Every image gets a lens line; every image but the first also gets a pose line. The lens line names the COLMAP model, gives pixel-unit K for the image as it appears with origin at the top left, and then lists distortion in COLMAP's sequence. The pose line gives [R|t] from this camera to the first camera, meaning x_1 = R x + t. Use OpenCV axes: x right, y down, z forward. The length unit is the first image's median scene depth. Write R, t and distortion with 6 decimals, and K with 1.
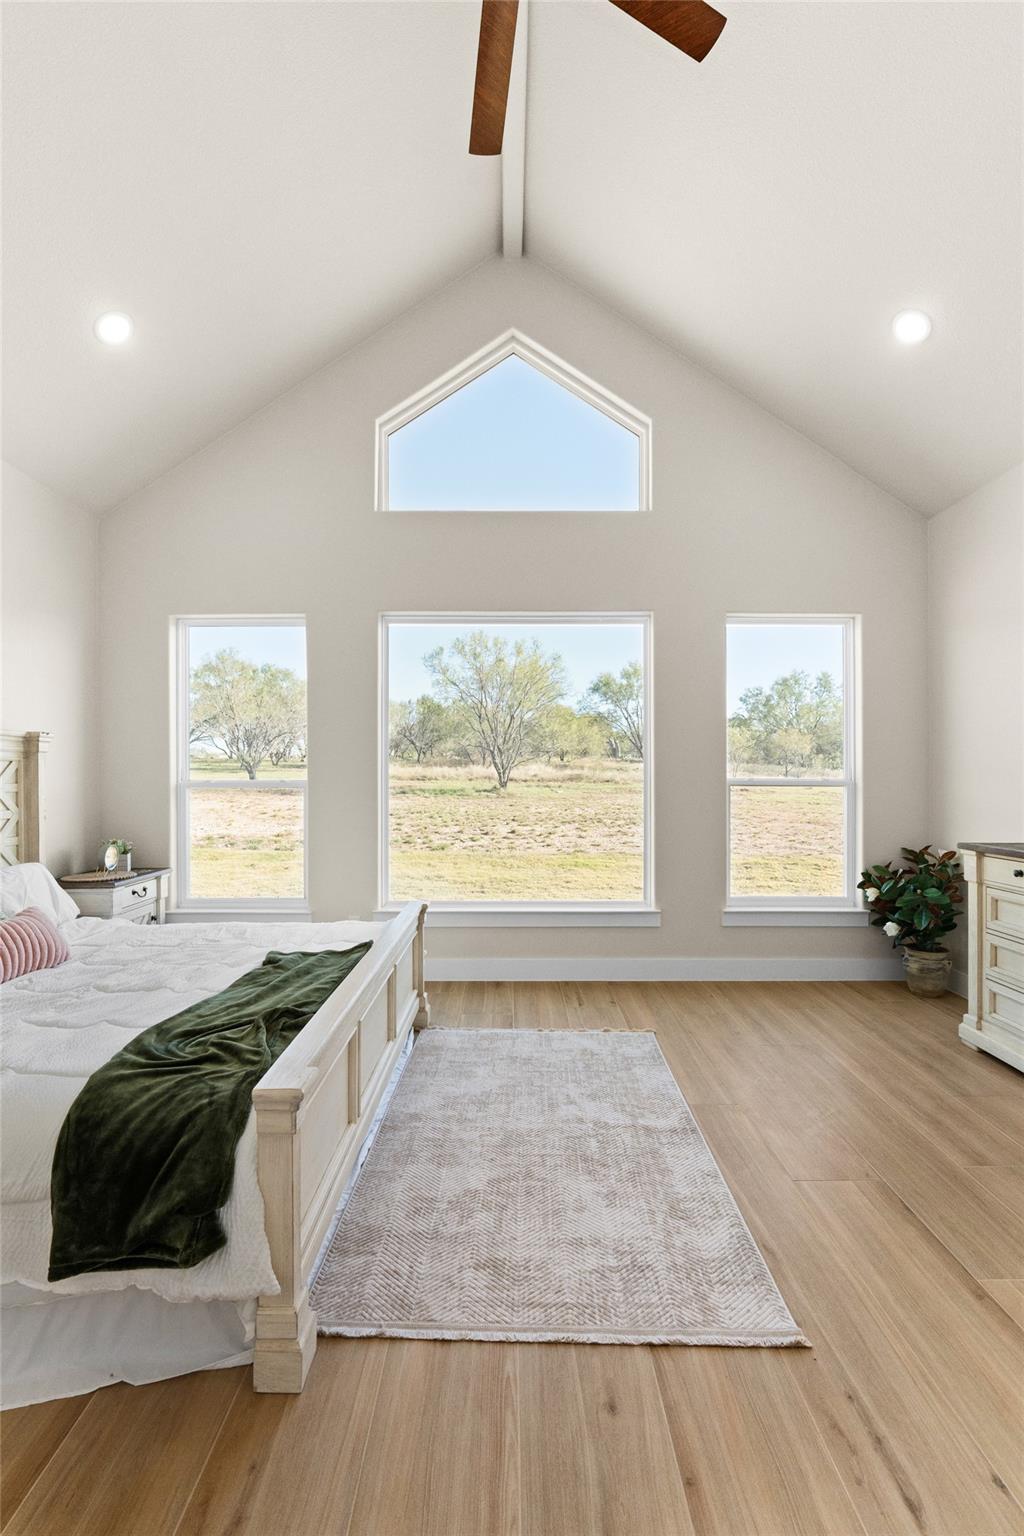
lens RADIAL K [[623.2, 0, 510.4], [0, 623.2, 786.9], [0, 0, 1]] dist [0.000348, -0.003657]
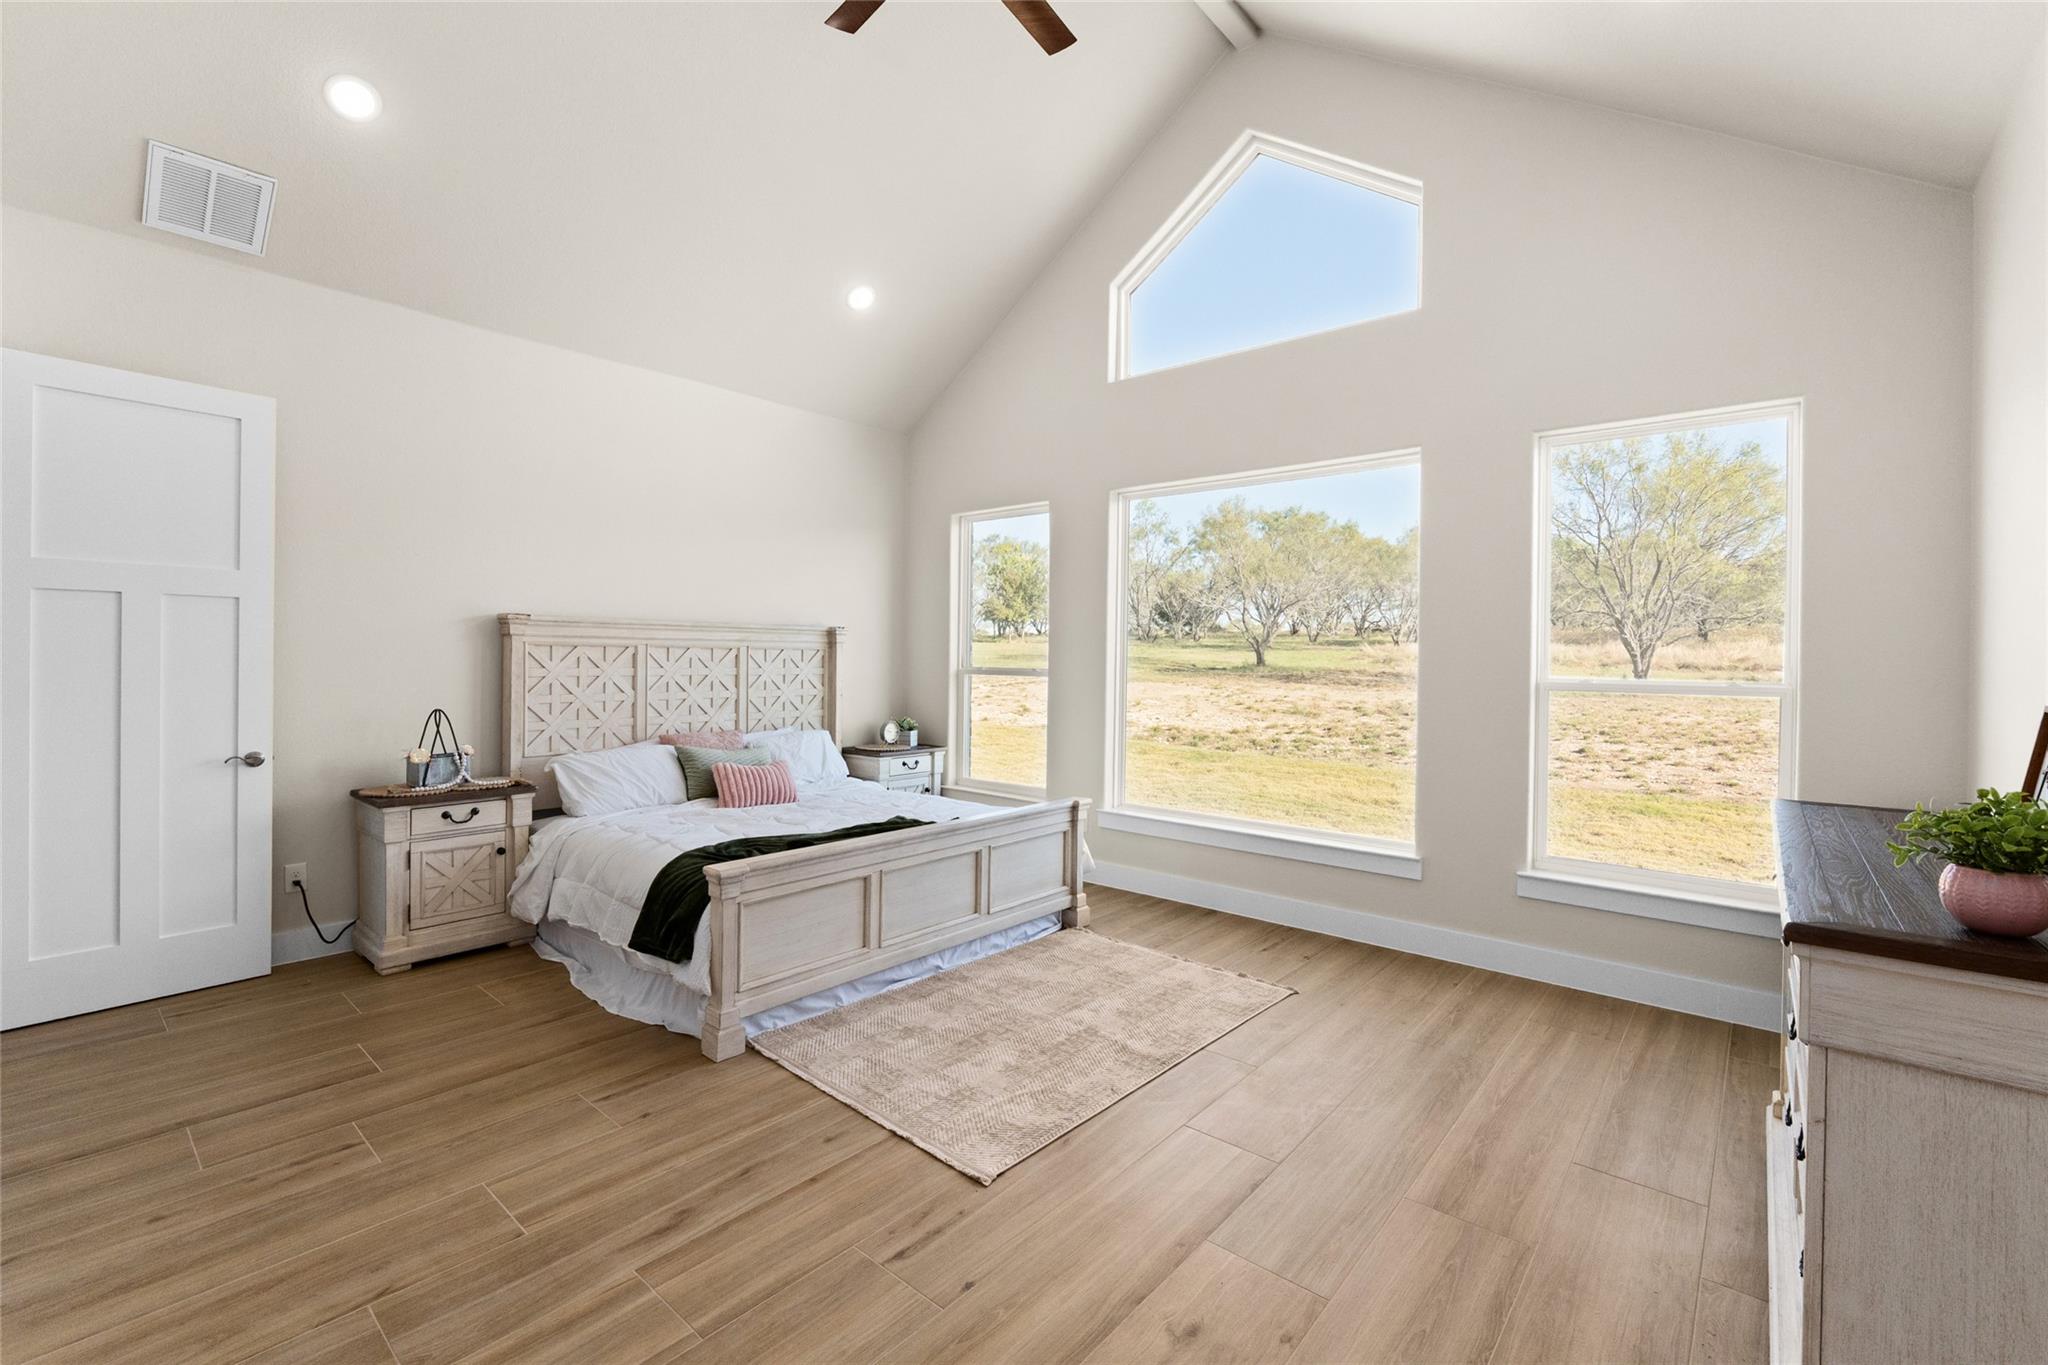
lens RADIAL K [[830.9, 0, 1011.9], [0, 830.9, 663.9], [0, 0, 1]] dist [0.000348, -0.003657]
pose [[0.767179, 0.014923, -0.641259, 0.570747], [-0.020322, 0.999793, -0.001046, -0.018390], [0.641111, 0.013834, 0.767324, -0.055275]]
